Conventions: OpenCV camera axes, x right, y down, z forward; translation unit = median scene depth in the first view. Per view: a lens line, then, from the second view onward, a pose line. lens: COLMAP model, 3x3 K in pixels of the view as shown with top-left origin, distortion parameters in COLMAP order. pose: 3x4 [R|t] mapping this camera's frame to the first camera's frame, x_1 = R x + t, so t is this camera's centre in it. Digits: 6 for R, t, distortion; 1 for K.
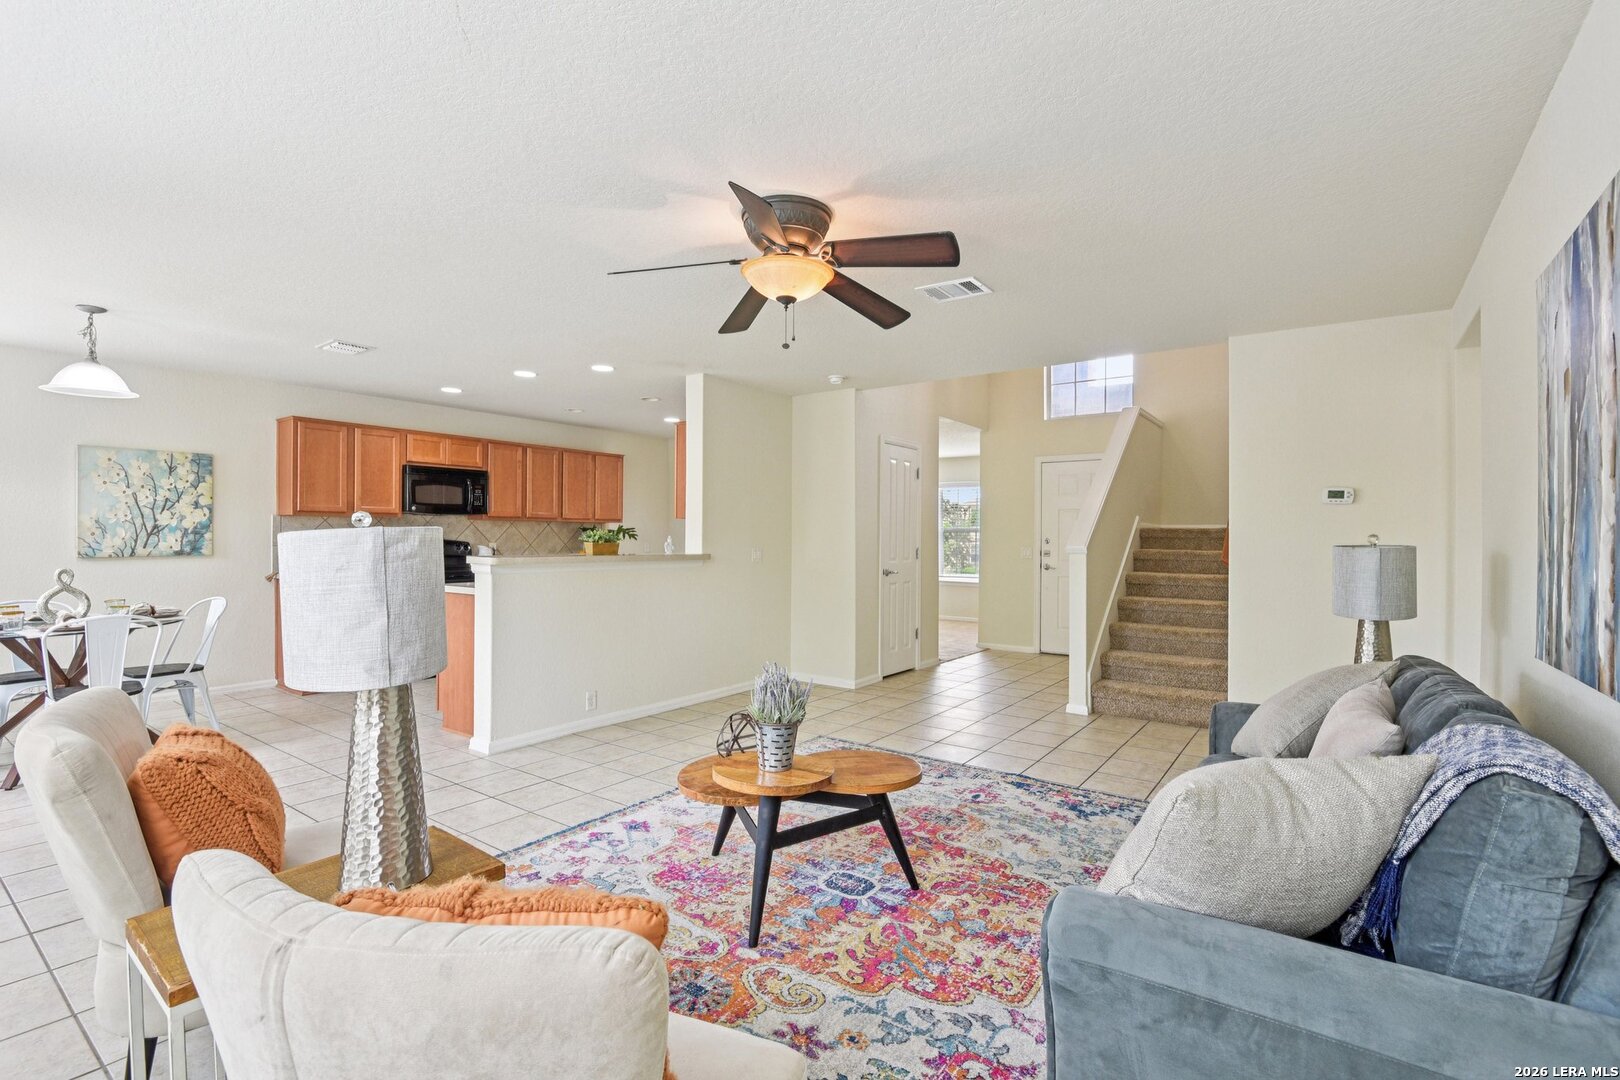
lens RADIAL K [[744.9, 0, 805.0], [0, 744.9, 537.4], [0, 0, 1]] dist [-0.005611, -0.009650]
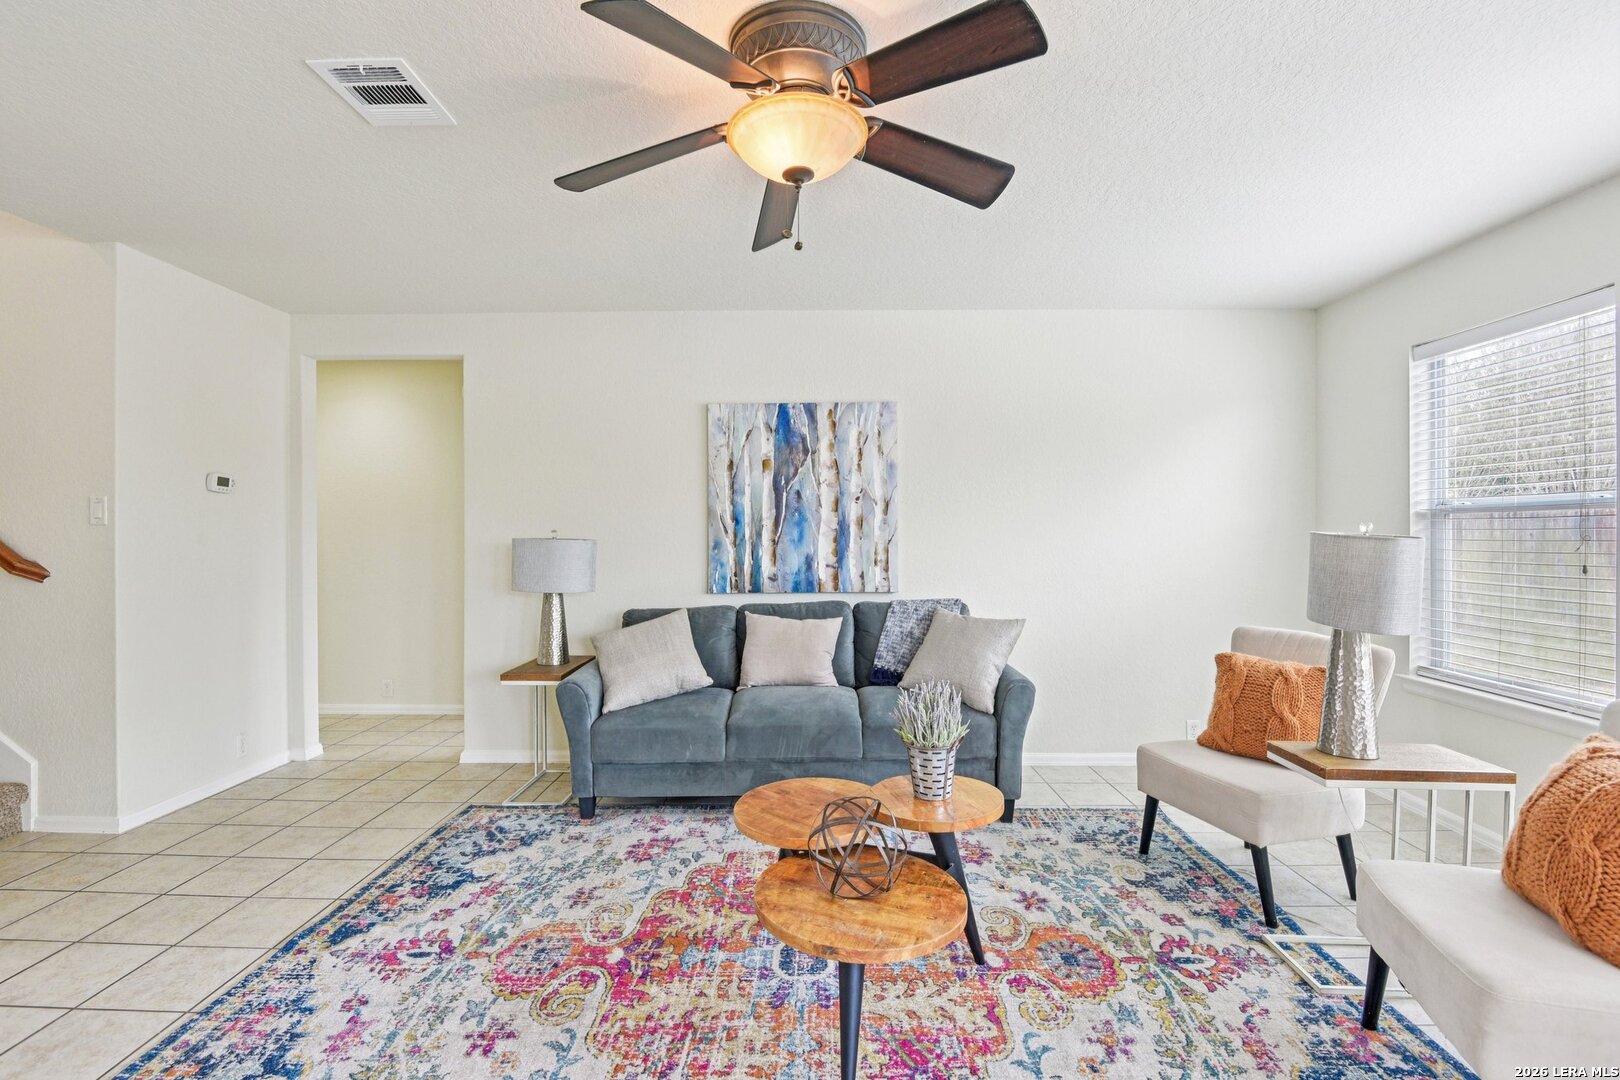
lens RADIAL K [[744.9, 0, 805.0], [0, 744.9, 537.4], [0, 0, 1]] dist [-0.005611, -0.009650]
pose [[-0.575294, -0.009600, 0.817890, -0.558818], [-0.004215, 0.999953, 0.008773, -0.004651], [-0.817936, 0.001599, -0.575307, 1.350880]]
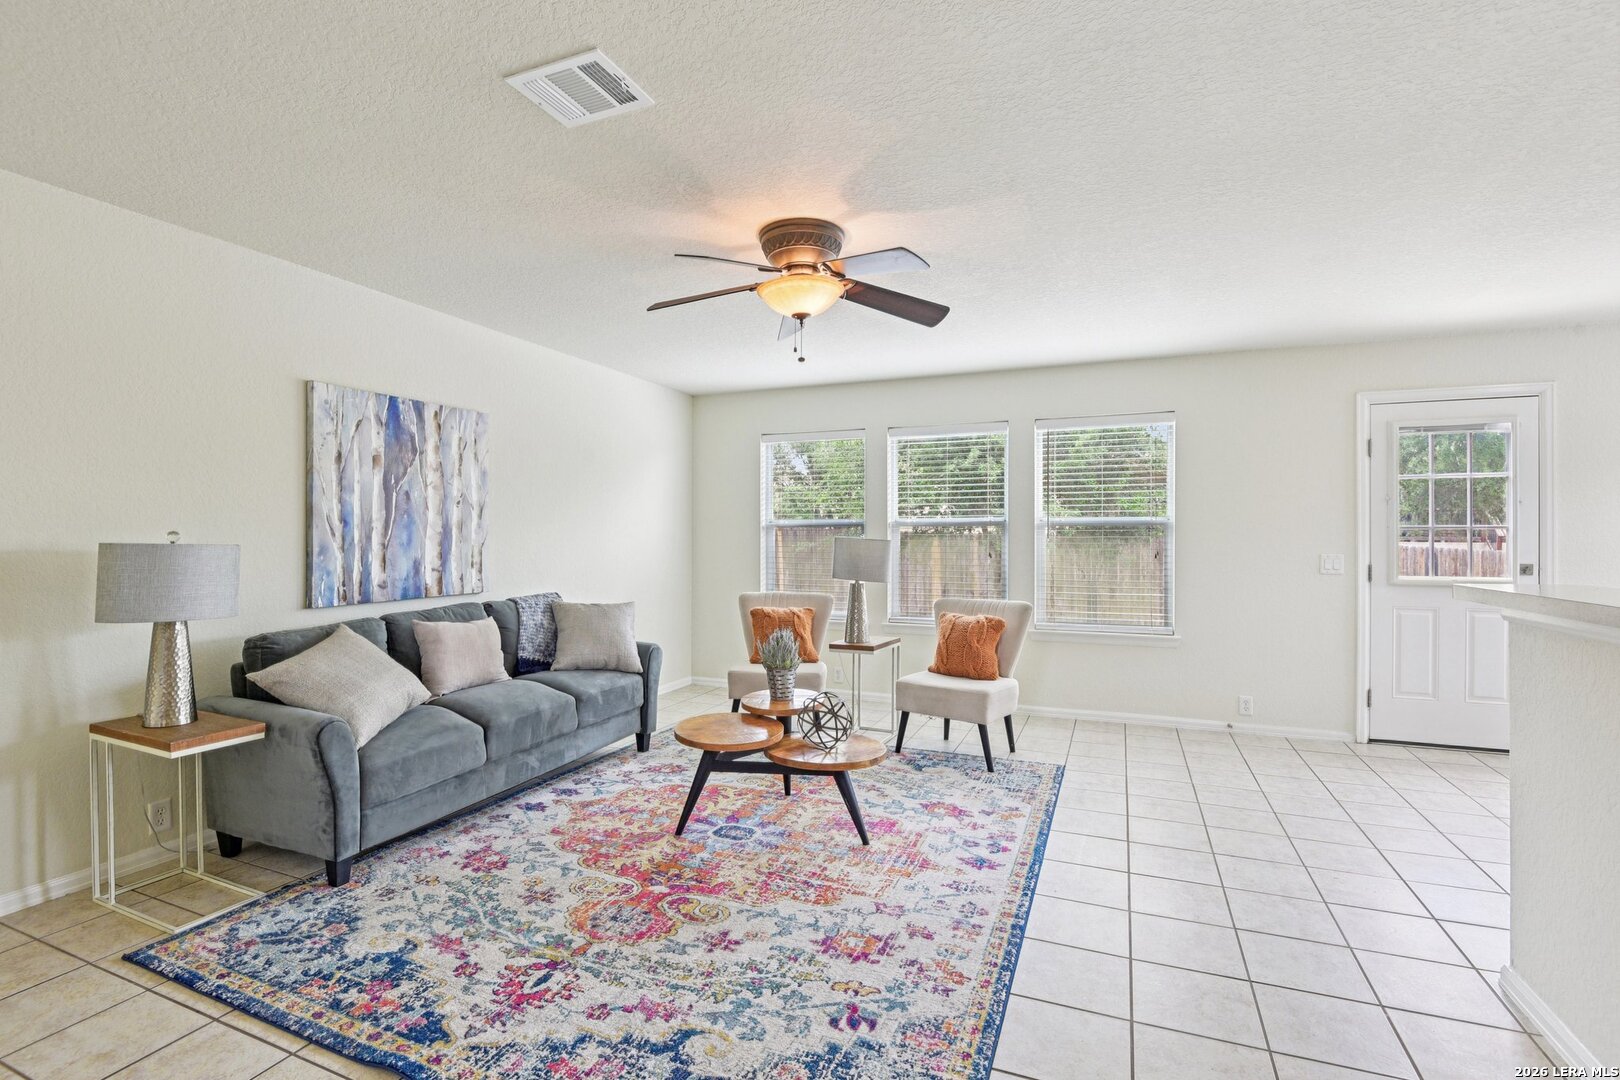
lens RADIAL K [[744.9, 0, 805.0], [0, 744.9, 537.4], [0, 0, 1]] dist [-0.005611, -0.009650]
pose [[-0.974352, -0.008698, -0.224863, 0.201671], [-0.008150, 0.999961, -0.003366, 0.000185], [0.224883, -0.001447, -0.974385, 2.001550]]
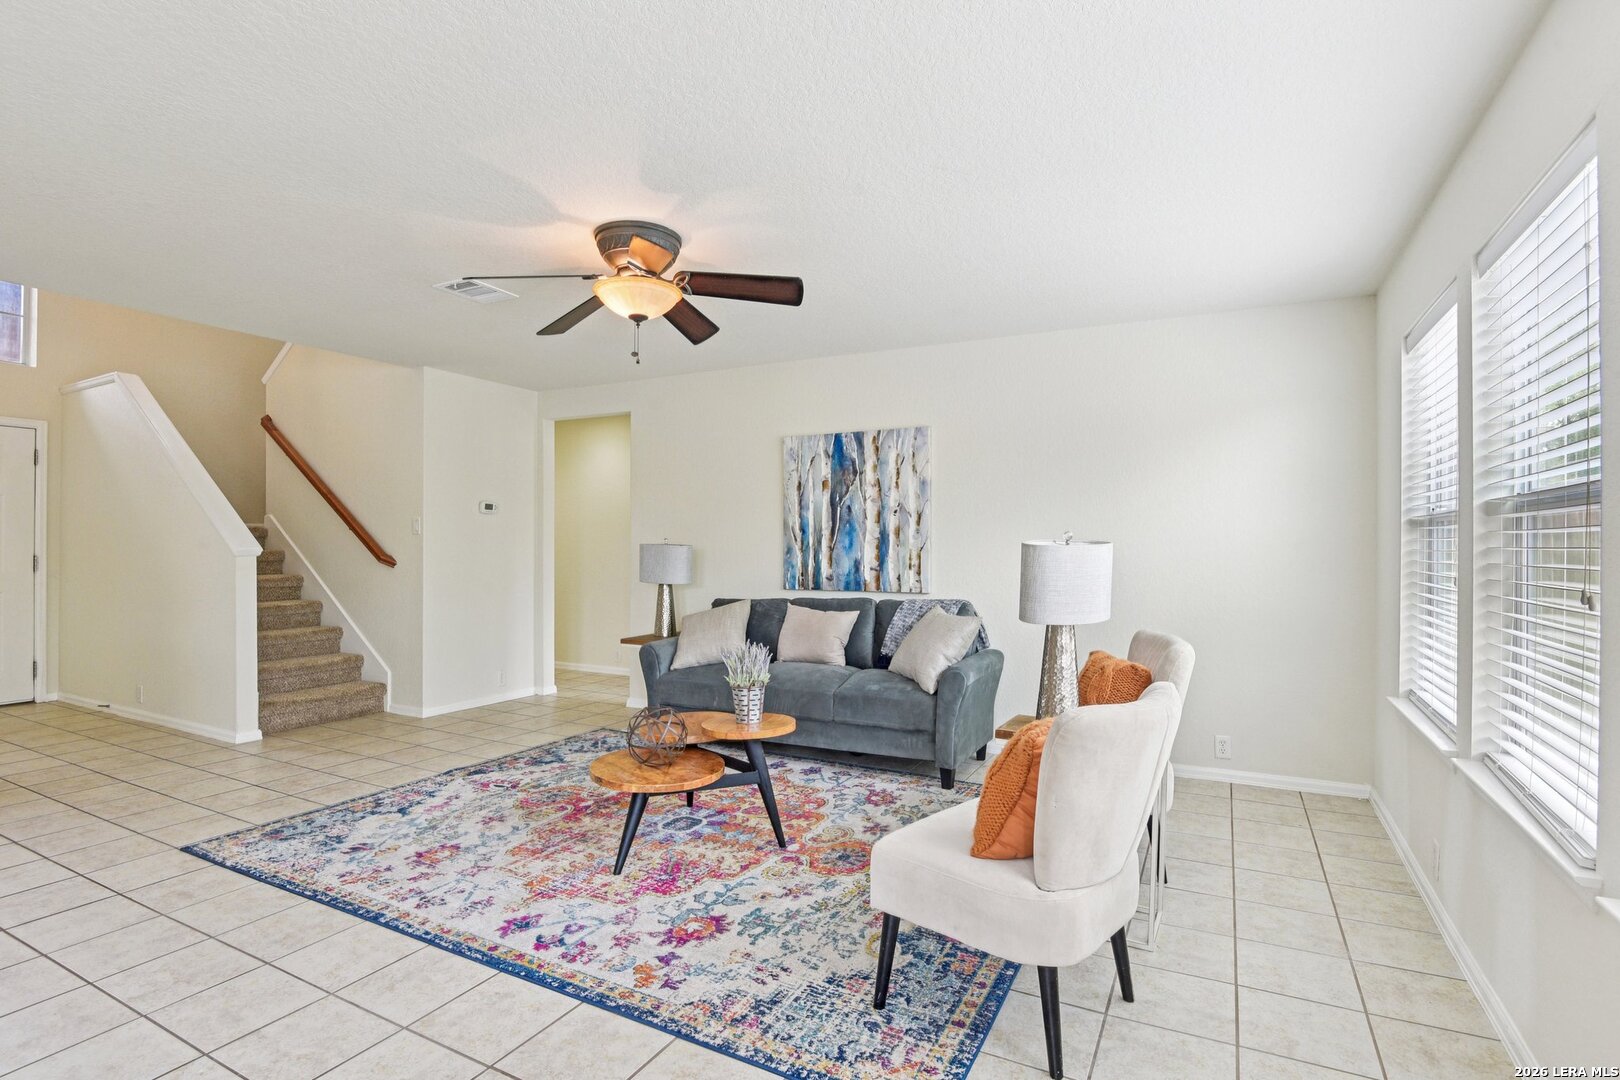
lens RADIAL K [[794.1, 0, 802.8], [0, 794.1, 541.8], [0, 0, 1]] dist [-0.016192, -0.000694]
pose [[-0.141126, -0.005412, 0.989977, -1.159711], [-0.006615, 0.999968, 0.004524, -0.006113], [-0.989970, -0.005910, -0.141157, 0.910564]]
